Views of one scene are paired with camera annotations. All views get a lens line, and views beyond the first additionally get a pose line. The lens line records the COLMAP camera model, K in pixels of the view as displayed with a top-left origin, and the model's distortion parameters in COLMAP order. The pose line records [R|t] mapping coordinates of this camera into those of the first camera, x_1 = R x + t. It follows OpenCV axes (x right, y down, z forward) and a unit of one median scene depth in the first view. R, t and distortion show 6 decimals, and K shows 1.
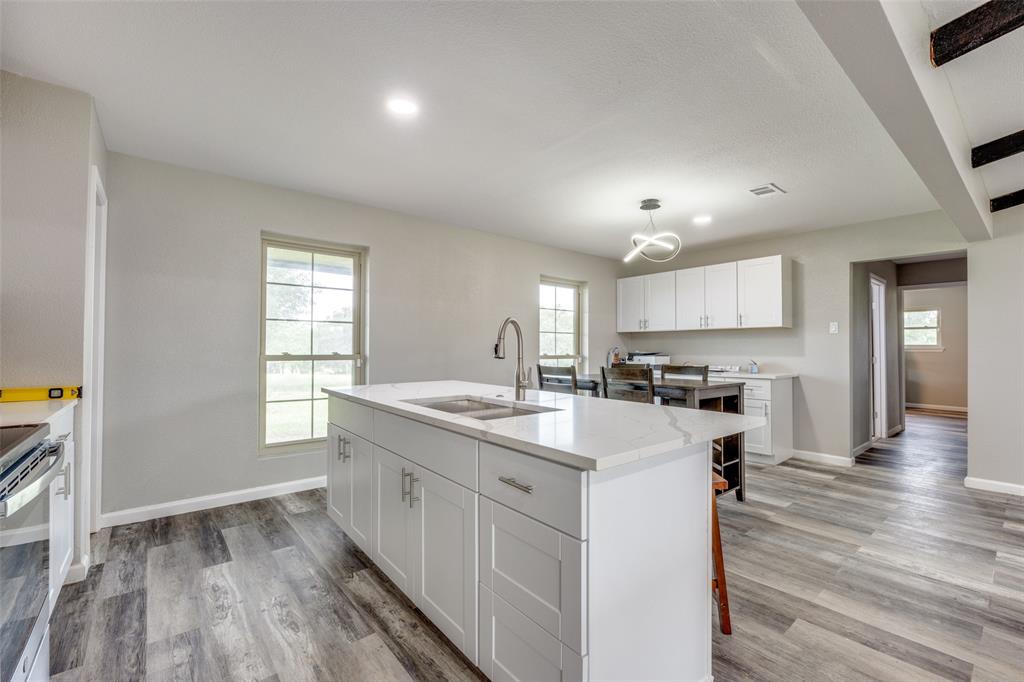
lens RADIAL K [[433.2, 0, 503.5], [0, 433.2, 342.2], [0, 0, 1]] dist [-0.004716, 0.000807]
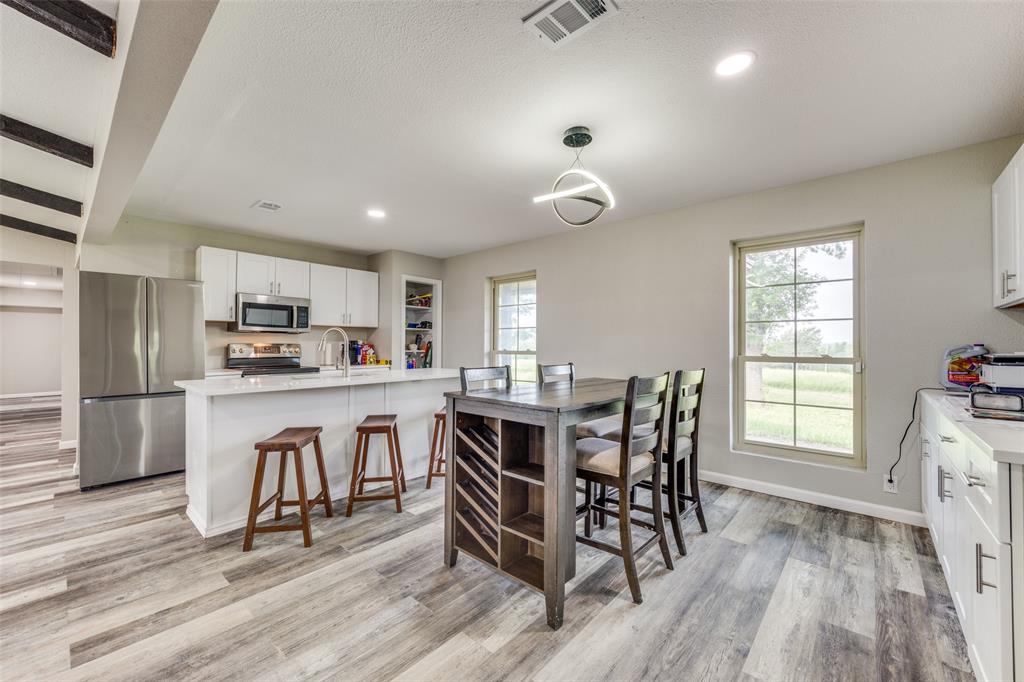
lens RADIAL K [[395.4, 0, 514.0], [0, 395.4, 347.9], [0, 0, 1]] dist [0.002666, -0.000514]
pose [[0.175804, -0.008565, -0.984388, 1.606389], [0.011957, 0.999907, -0.006565, 0.045852], [0.984353, -0.010617, 0.175890, 1.369694]]
